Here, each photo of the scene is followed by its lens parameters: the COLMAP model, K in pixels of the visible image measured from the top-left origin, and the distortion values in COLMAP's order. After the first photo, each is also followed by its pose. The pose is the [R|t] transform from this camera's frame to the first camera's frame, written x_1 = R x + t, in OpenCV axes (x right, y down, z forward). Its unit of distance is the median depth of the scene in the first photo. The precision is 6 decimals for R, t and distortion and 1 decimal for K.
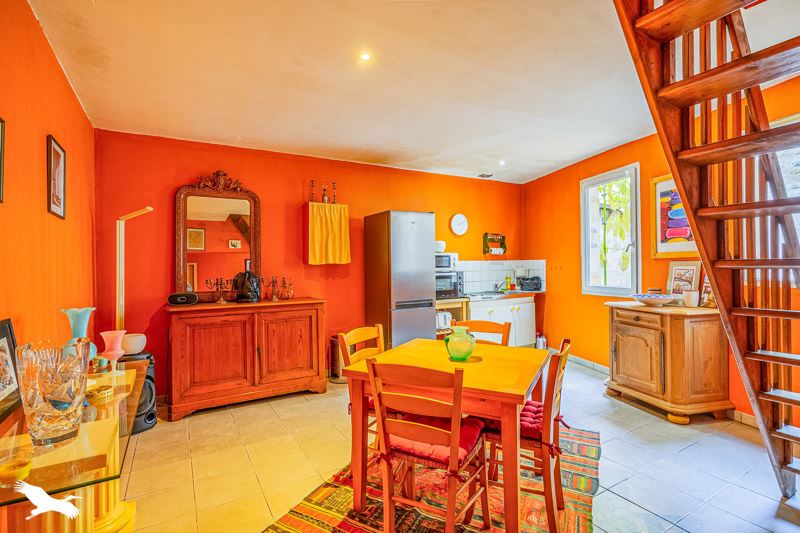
lens RADIAL K [[391.1, 0, 400.0], [0, 391.1, 266.5], [0, 0, 1]] dist [-0.001022, -0.000252]
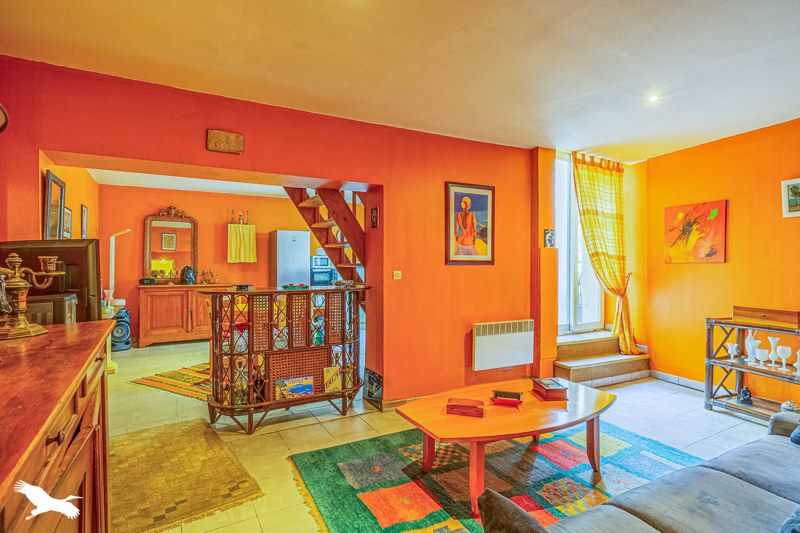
lens RADIAL K [[414.3, 0, 400.0], [0, 414.3, 266.5], [0, 0, 1]] dist [0.000752, 0.000120]
pose [[0.999767, 0.017033, -0.013258, 0.554977], [-0.016981, 0.999848, 0.004039, -0.008403], [0.013325, -0.003813, 0.999904, -0.778431]]
